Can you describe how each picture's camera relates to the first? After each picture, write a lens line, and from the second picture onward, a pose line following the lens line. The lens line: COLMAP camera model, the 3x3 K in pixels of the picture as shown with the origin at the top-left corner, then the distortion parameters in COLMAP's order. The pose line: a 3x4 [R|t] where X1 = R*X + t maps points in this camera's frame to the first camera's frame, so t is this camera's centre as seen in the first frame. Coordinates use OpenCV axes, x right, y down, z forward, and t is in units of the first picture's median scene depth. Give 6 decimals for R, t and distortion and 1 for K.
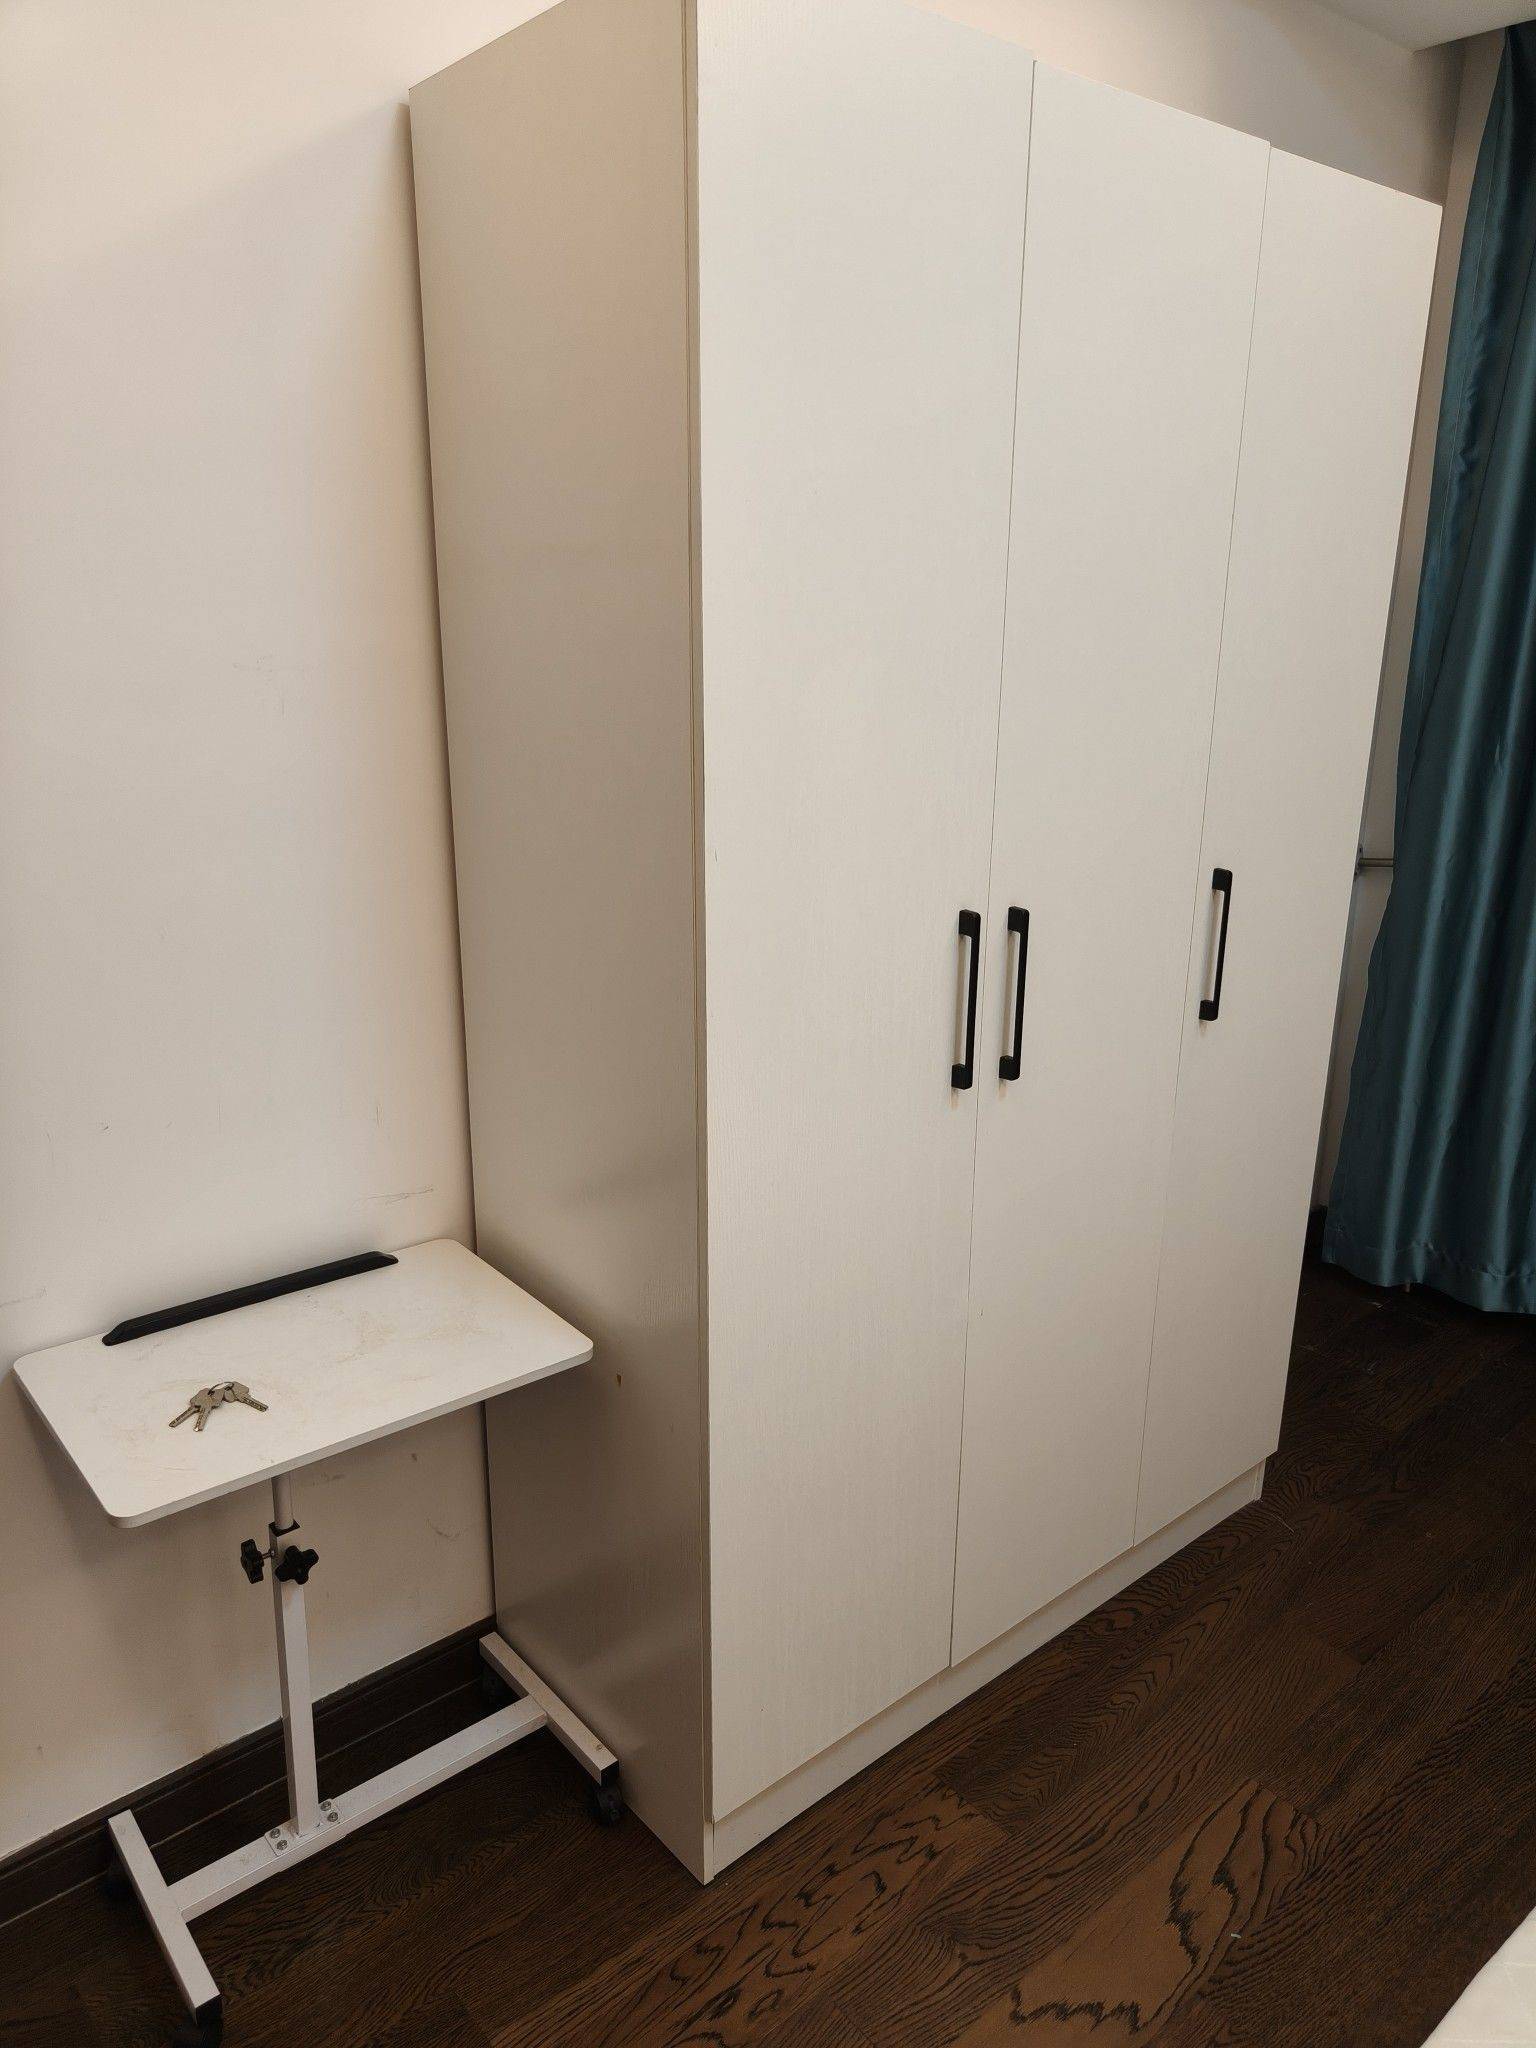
lens RADIAL K [[1454.6, 0, 774.2], [0, 1454.6, 1026.4], [0, 0, 1]] dist [-0.008099, 0.013429]
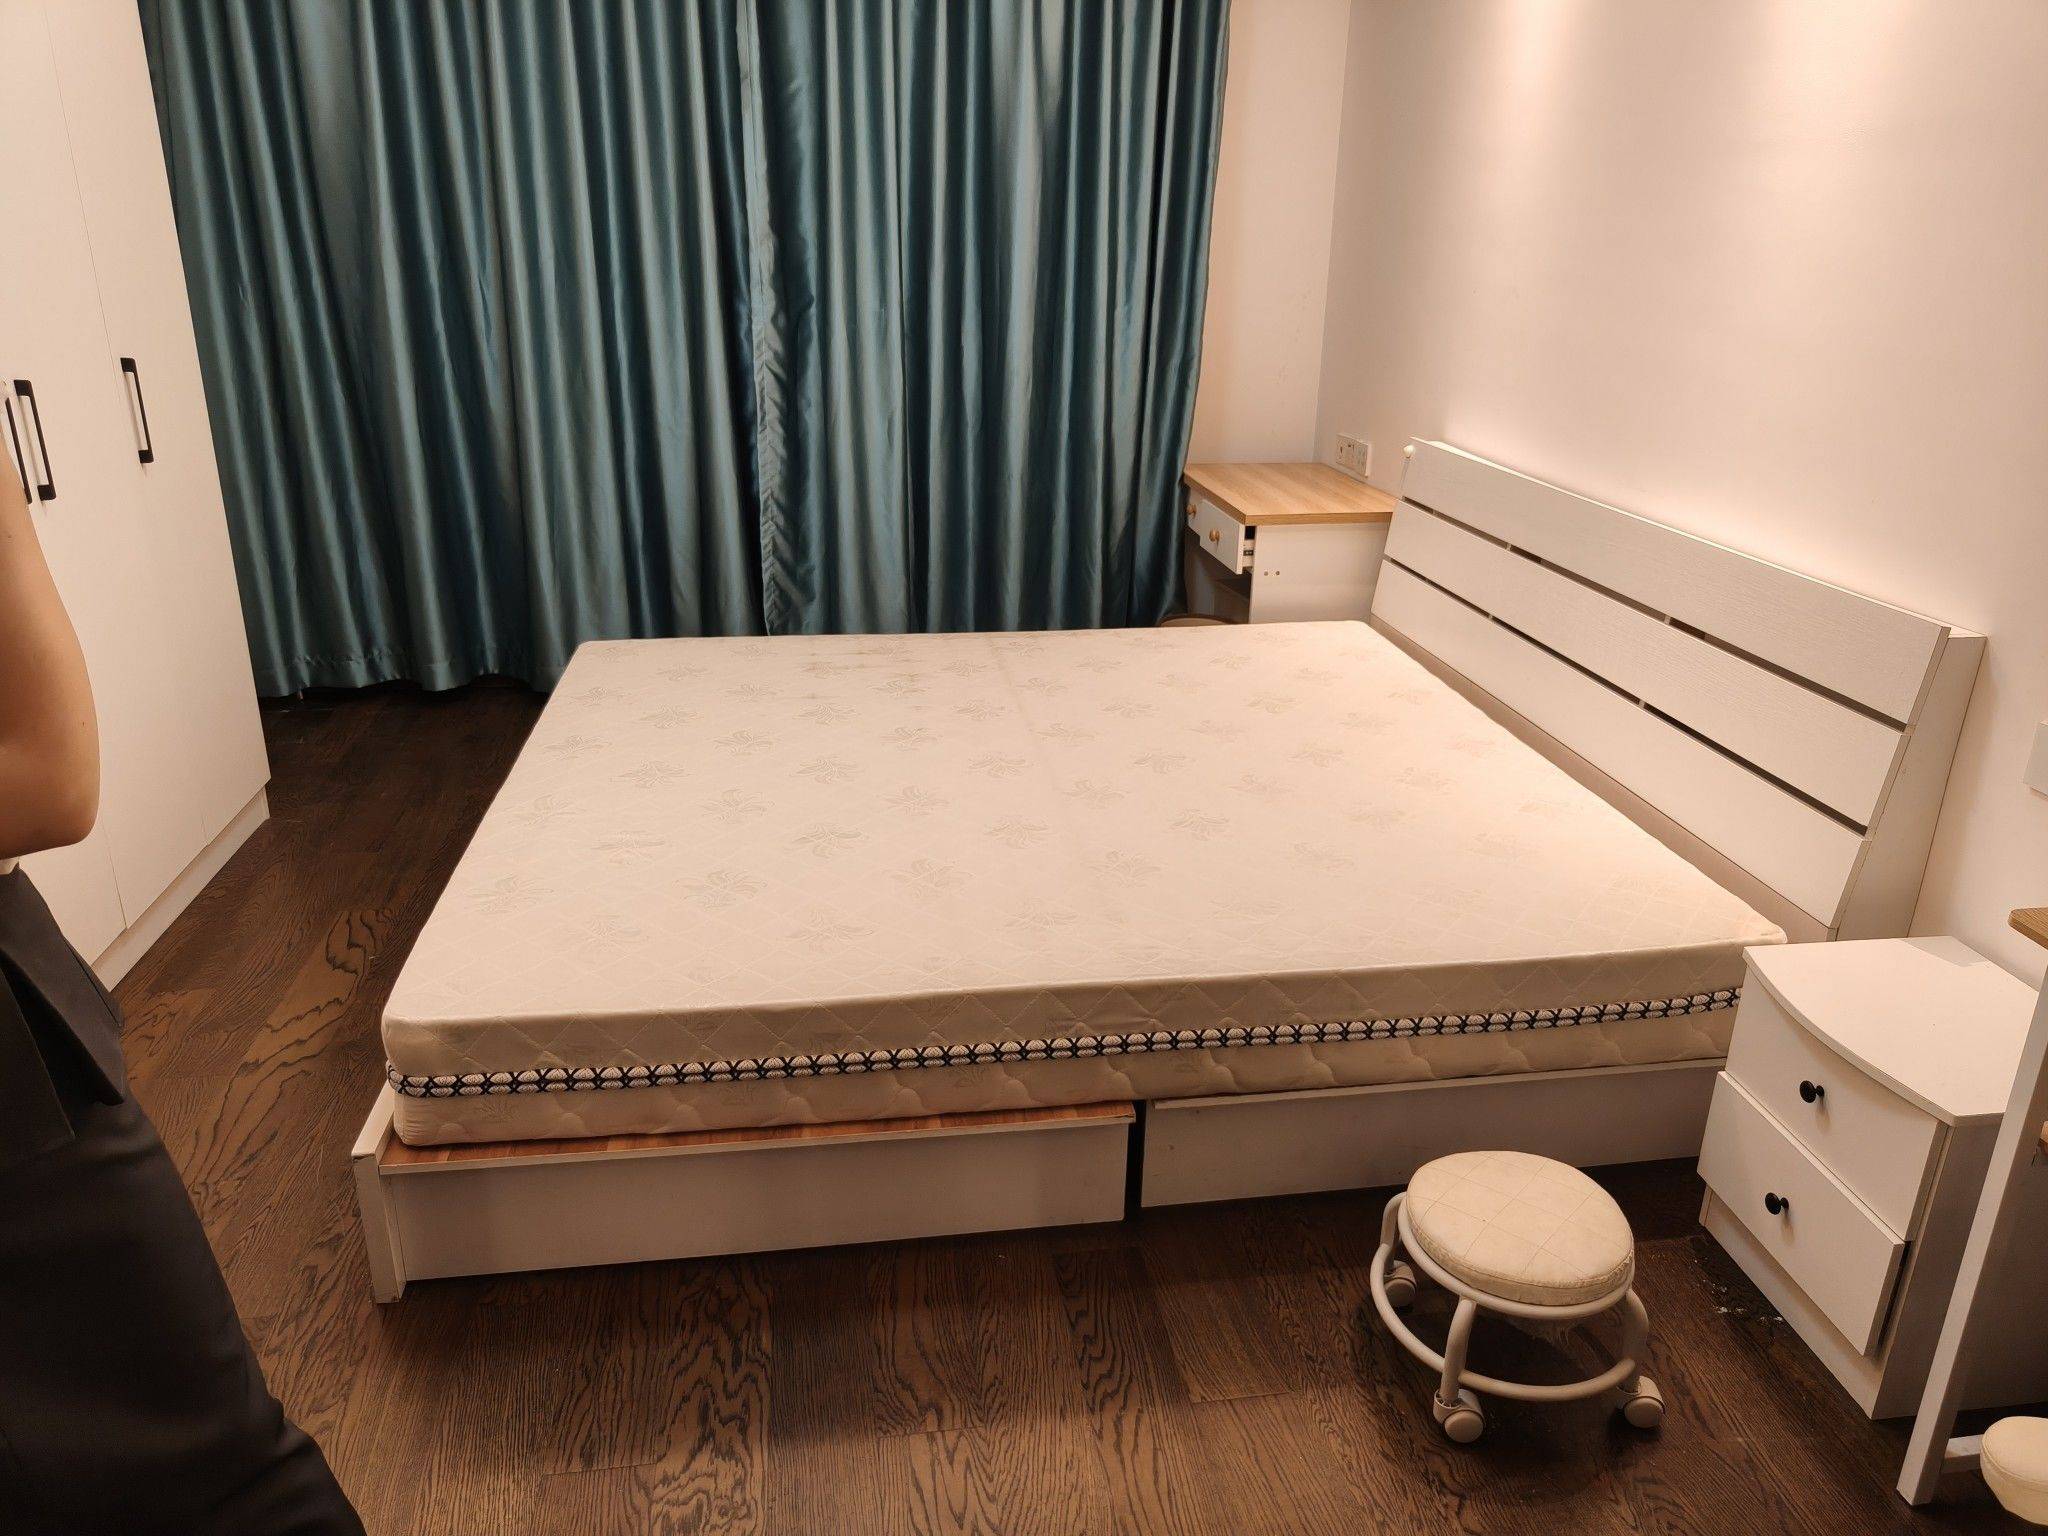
lens RADIAL K [[1454.6, 0, 1026.4], [0, 1454.6, 761.3], [0, 0, 1]] dist [-0.008099, 0.013429]
pose [[0.540490, -0.297540, 0.786982, -0.471765], [0.225716, 0.952369, 0.205050, 0.183142], [-0.810508, 0.066807, 0.581905, -0.564620]]
